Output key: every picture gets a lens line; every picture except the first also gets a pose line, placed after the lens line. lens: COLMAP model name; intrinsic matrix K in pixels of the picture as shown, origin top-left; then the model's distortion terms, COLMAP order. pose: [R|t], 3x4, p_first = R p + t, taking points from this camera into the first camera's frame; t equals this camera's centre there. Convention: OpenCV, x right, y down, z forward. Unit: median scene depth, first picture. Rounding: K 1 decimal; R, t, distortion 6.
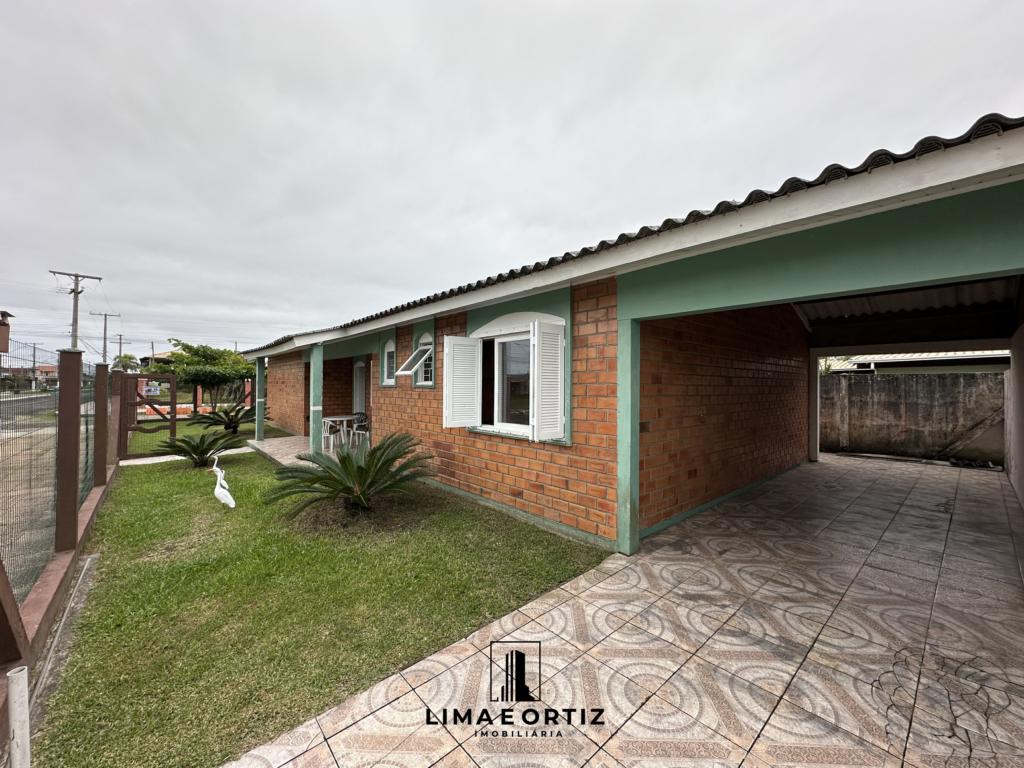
lens RADIAL K [[410.2, 0, 513.3], [0, 410.2, 382.6], [0, 0, 1]] dist [-0.000784, 0.000626]
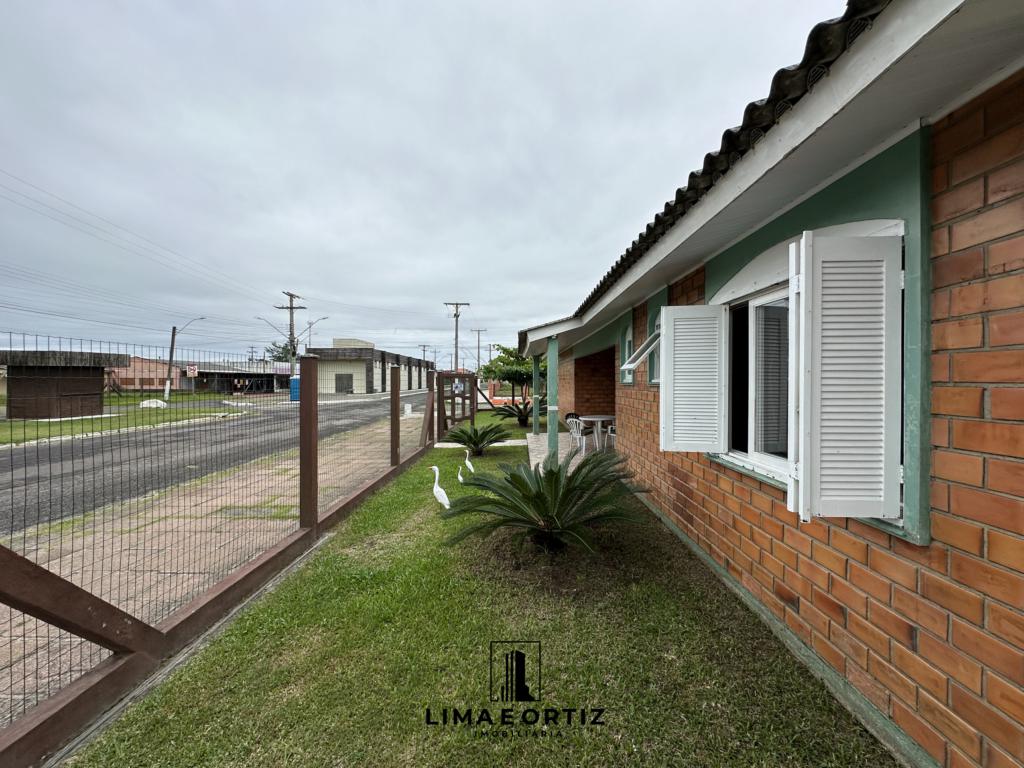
lens RADIAL K [[410.2, 0, 513.3], [0, 410.2, 382.6], [0, 0, 1]] dist [-0.000784, 0.000626]
pose [[0.746479, -0.002287, -0.665405, 0.097724], [0.010558, 0.999909, 0.008408, -0.004512], [0.665325, -0.013302, 0.746435, 0.410057]]
